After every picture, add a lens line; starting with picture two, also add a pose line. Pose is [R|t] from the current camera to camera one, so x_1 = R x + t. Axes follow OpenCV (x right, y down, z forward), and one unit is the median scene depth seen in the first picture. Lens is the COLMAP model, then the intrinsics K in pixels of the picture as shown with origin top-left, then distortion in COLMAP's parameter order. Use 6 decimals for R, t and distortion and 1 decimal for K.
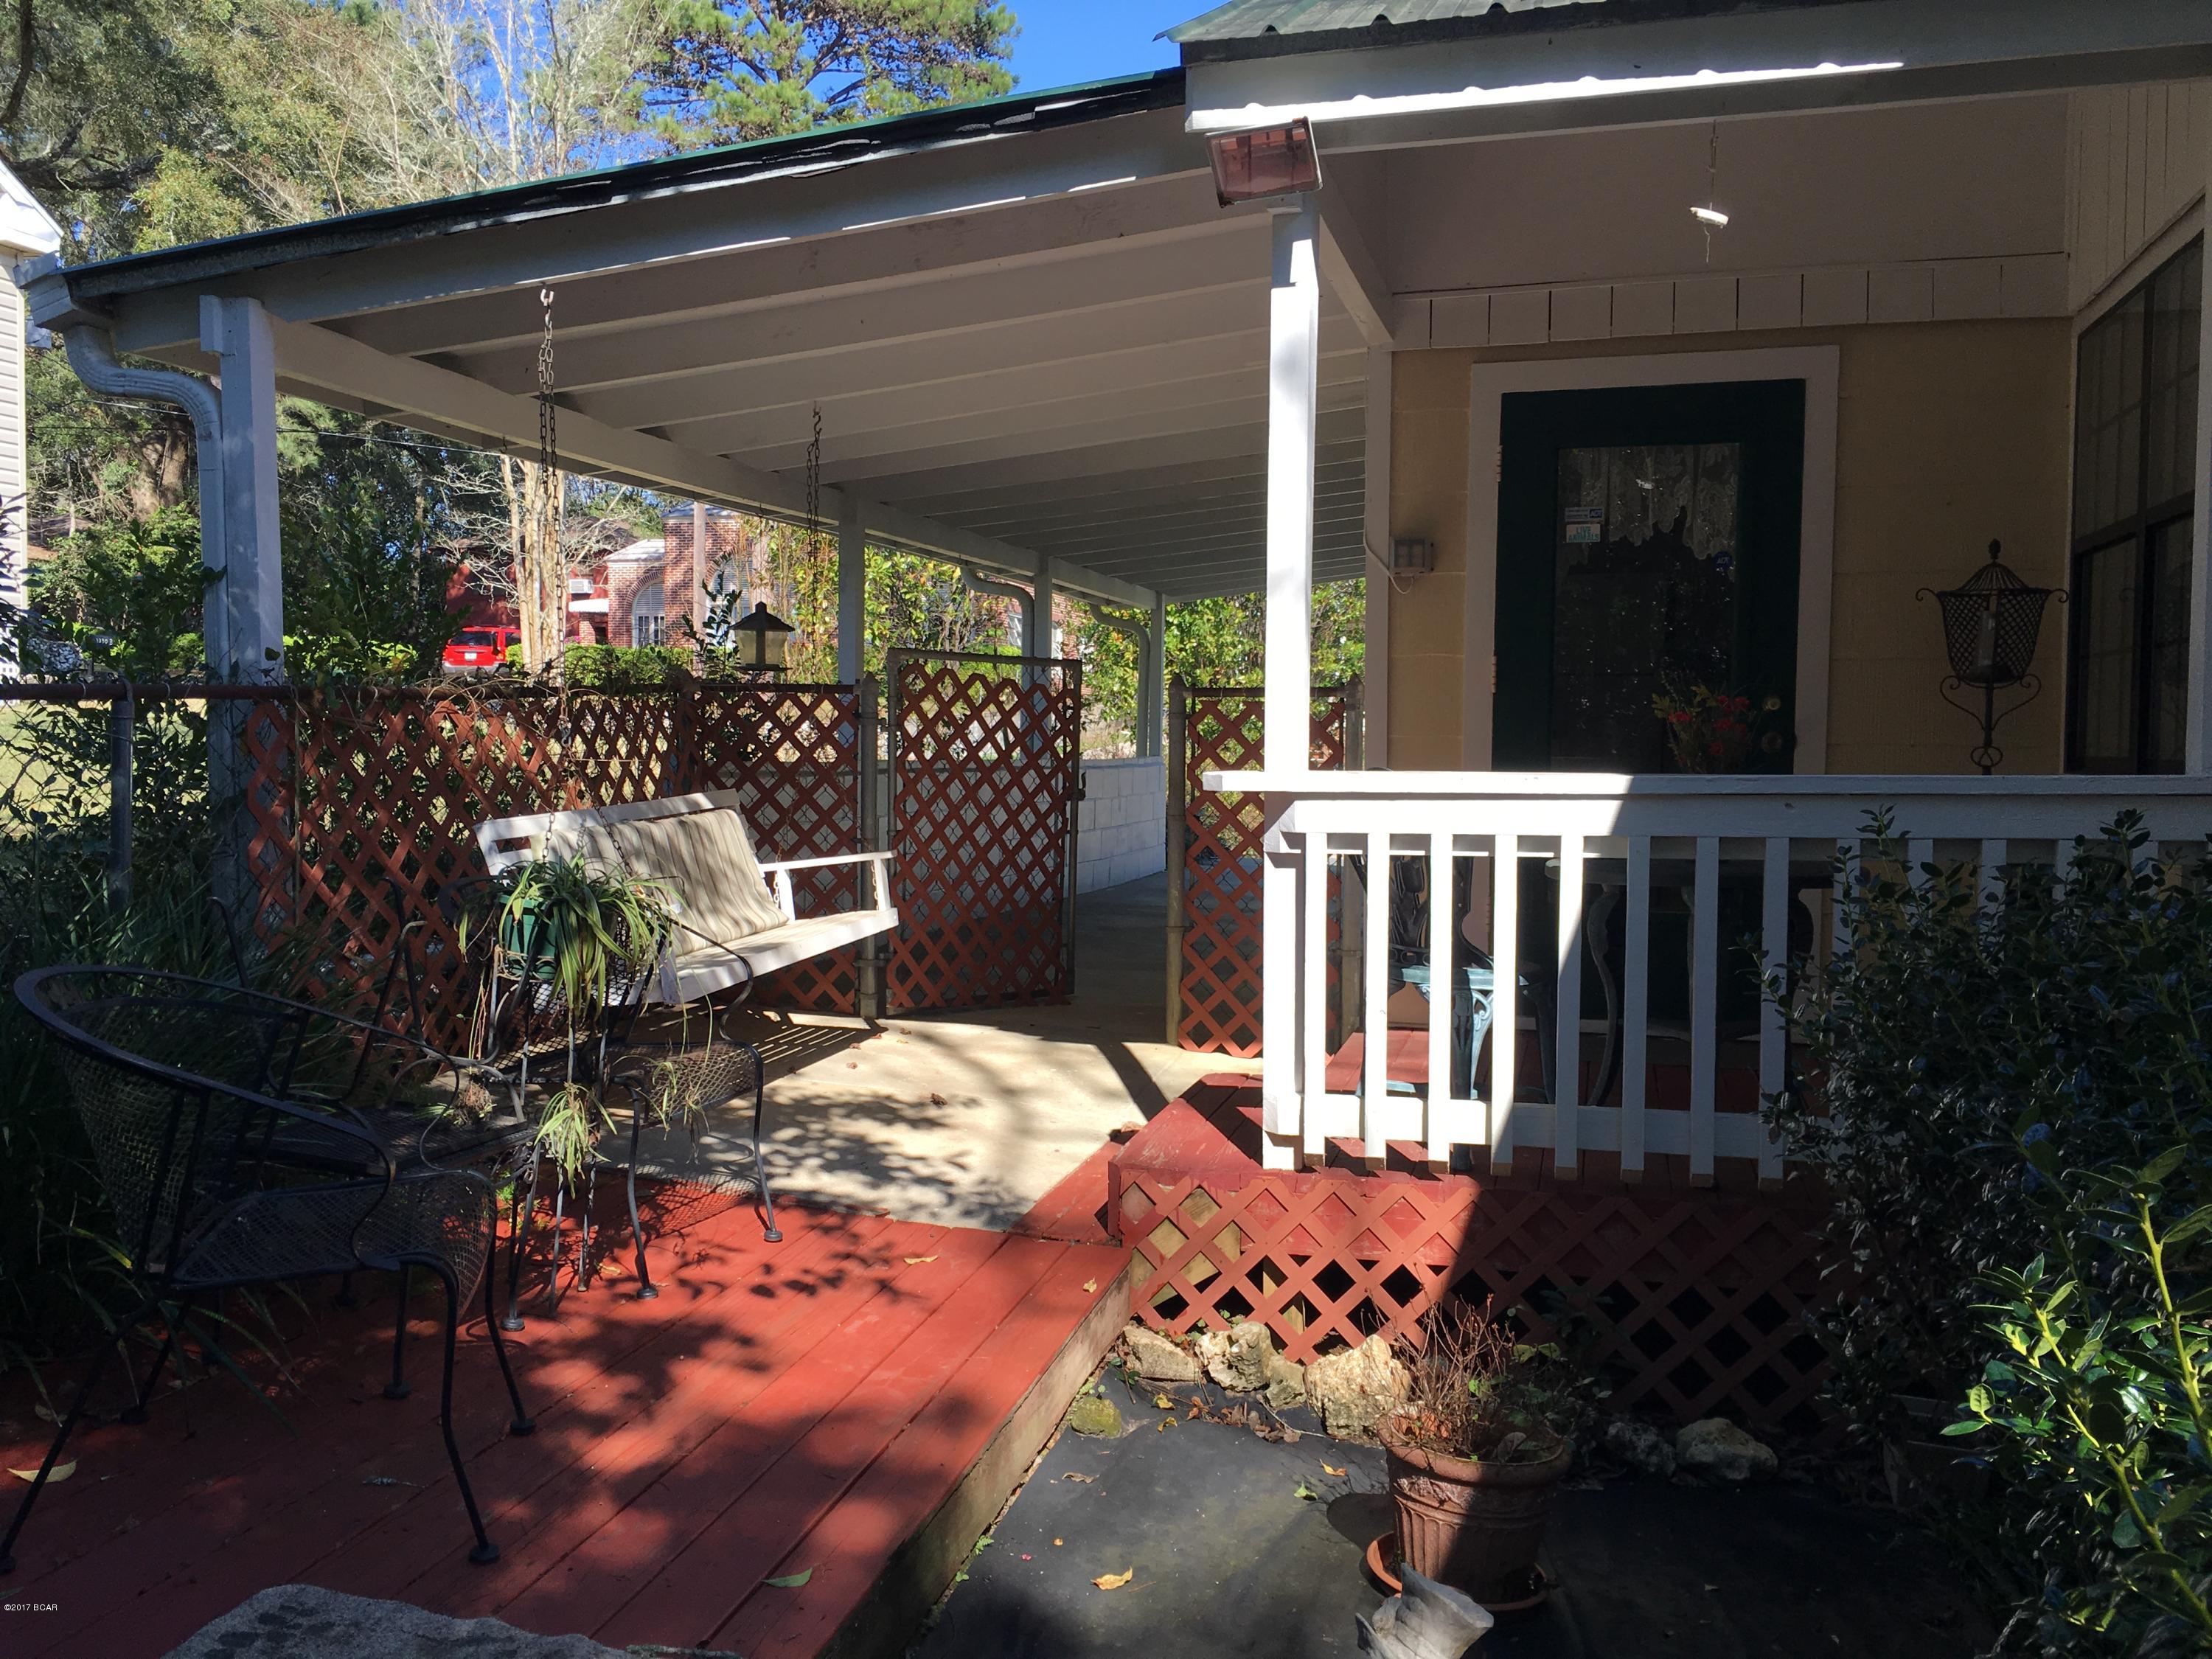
lens RADIAL K [[1920.5, 0, 1106.0], [0, 1920.5, 829.5], [0, 0, 1]] dist [0.082742, -0.006194]
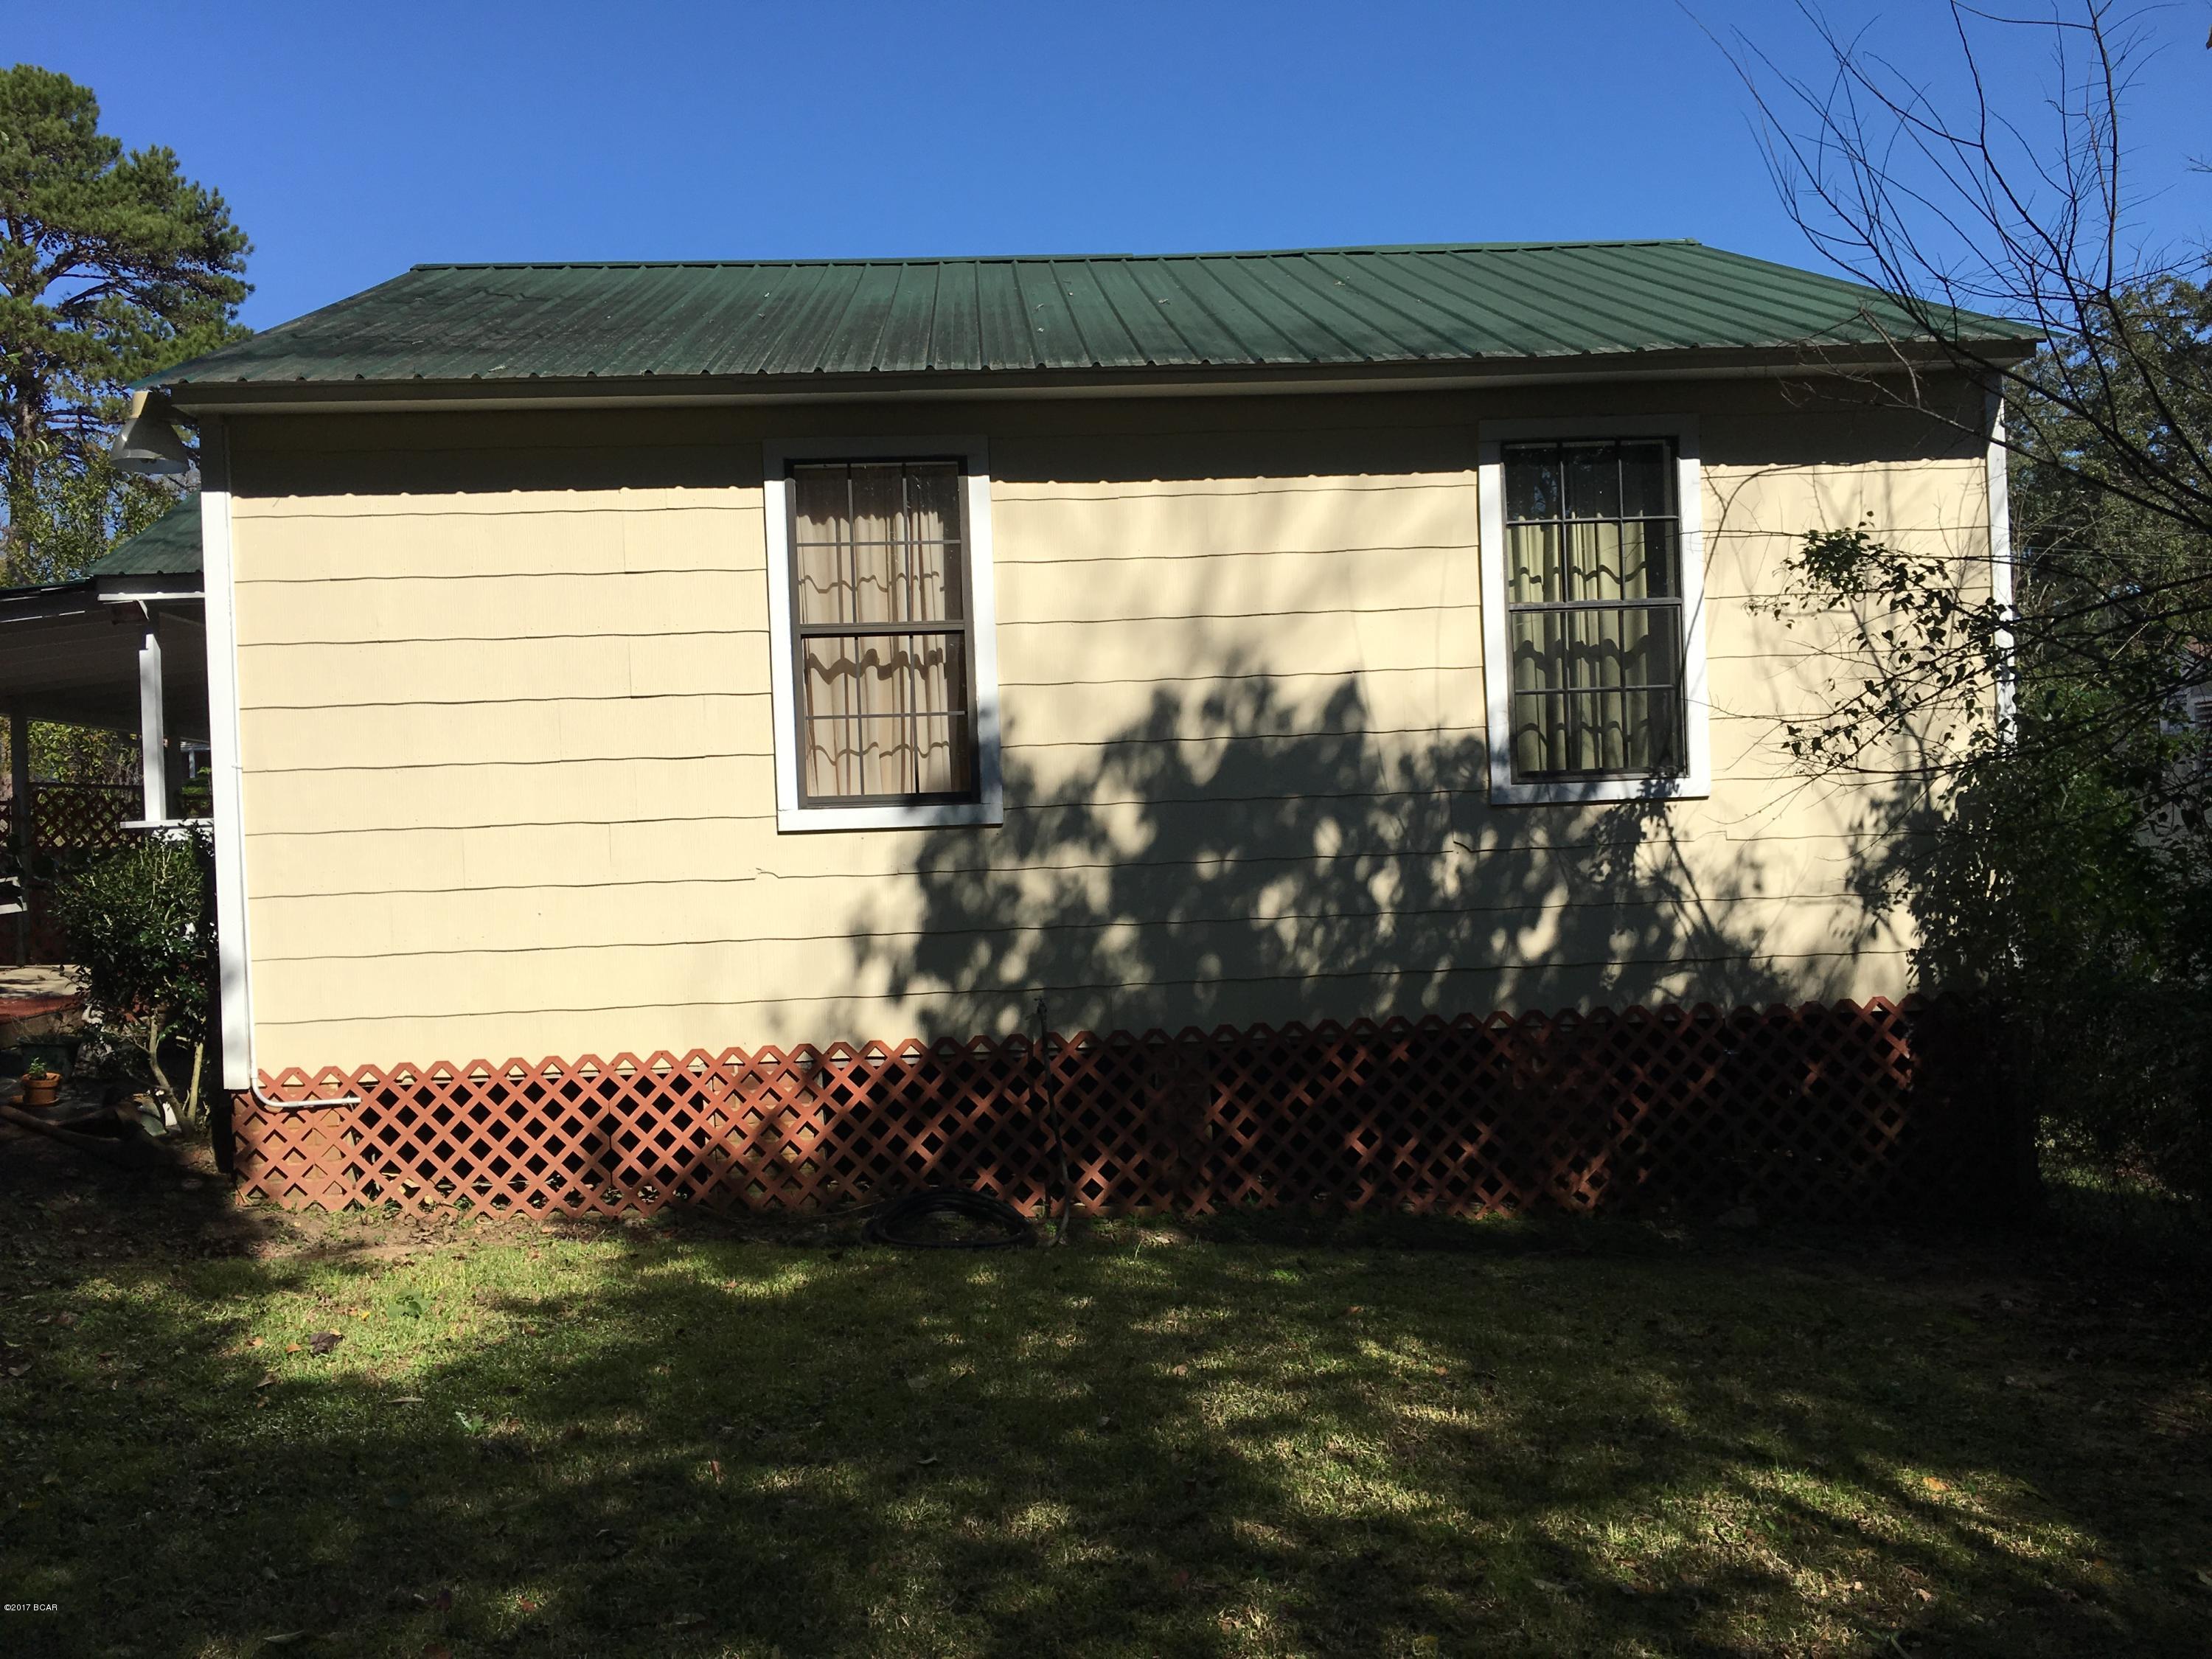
lens RADIAL K [[1971.9, 0, 1106.0], [0, 1971.9, 829.5], [0, 0, 1]] dist [0.003186, -0.000747]
pose [[0.949124, -0.042706, 0.311994, 0.514504], [0.062480, 0.996603, -0.053656, 0.221535], [-0.308642, 0.070419, 0.948568, -2.138854]]
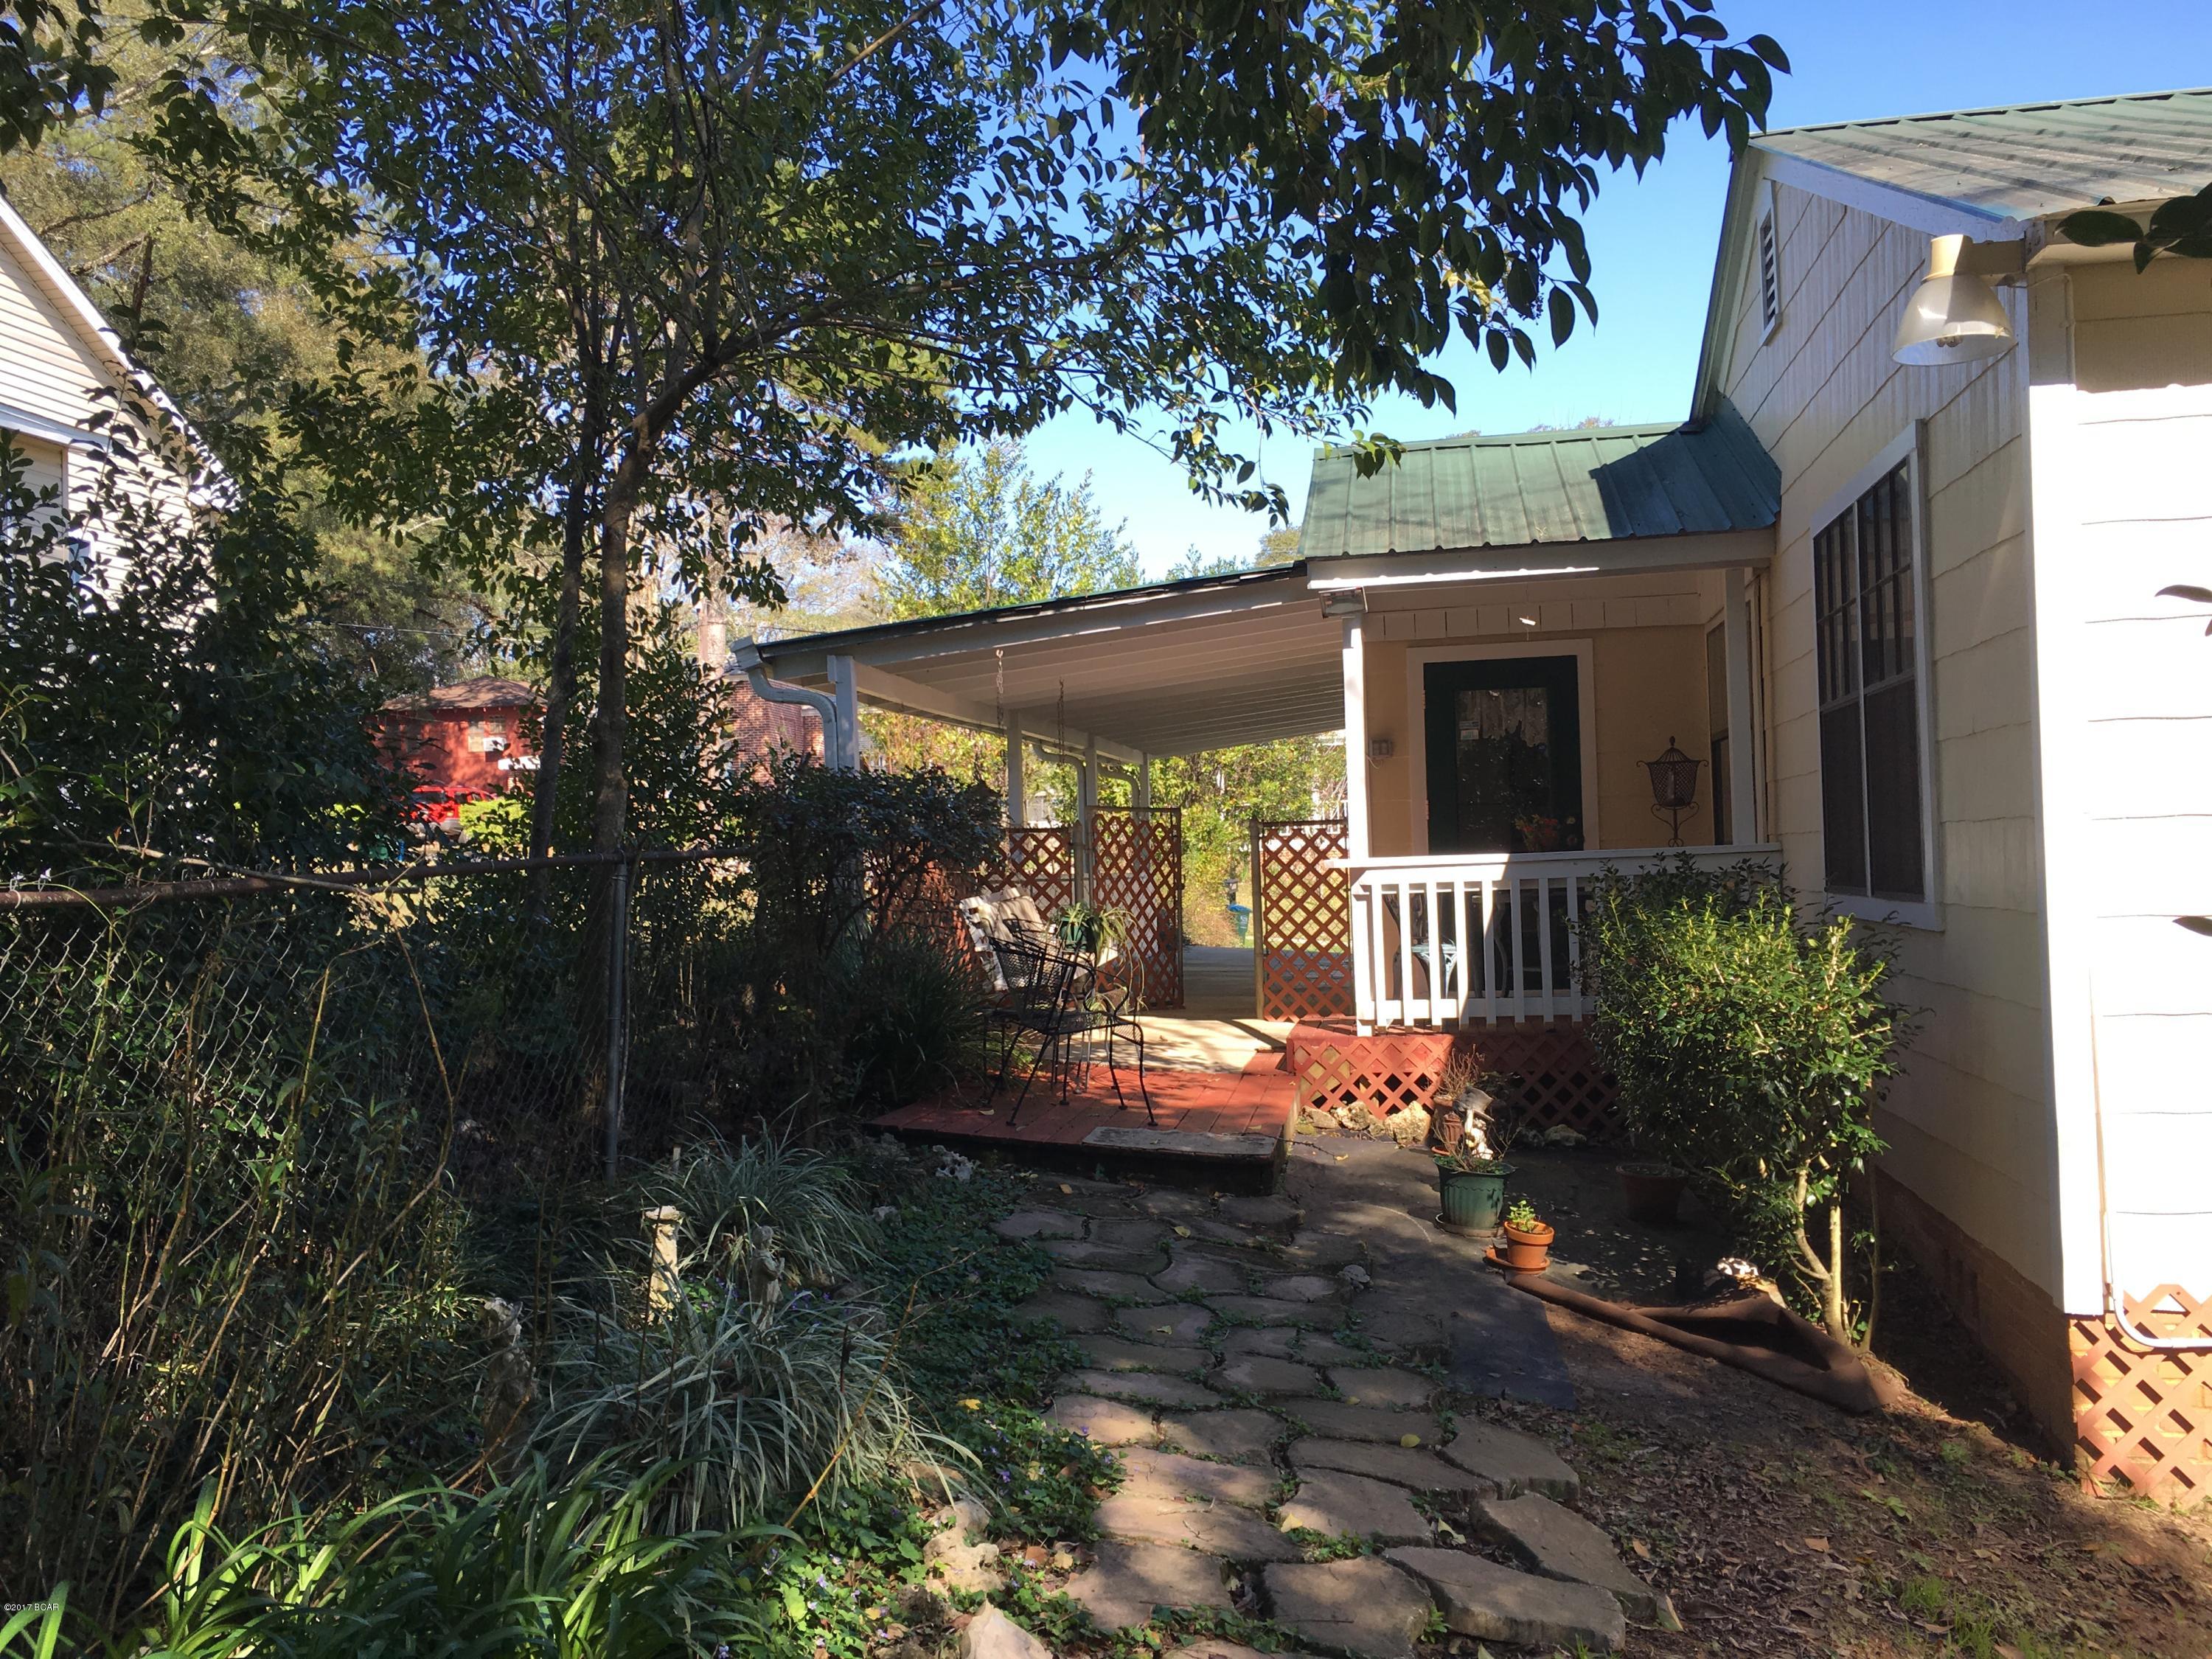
lens RADIAL K [[1920.5, 0, 1106.0], [0, 1920.5, 829.5], [0, 0, 1]] dist [0.082742, -0.006194]
pose [[0.995885, -0.036208, 0.083079, -0.393035], [0.041733, 0.996962, -0.065768, 0.072532], [-0.080445, 0.068964, 0.994370, -1.235964]]
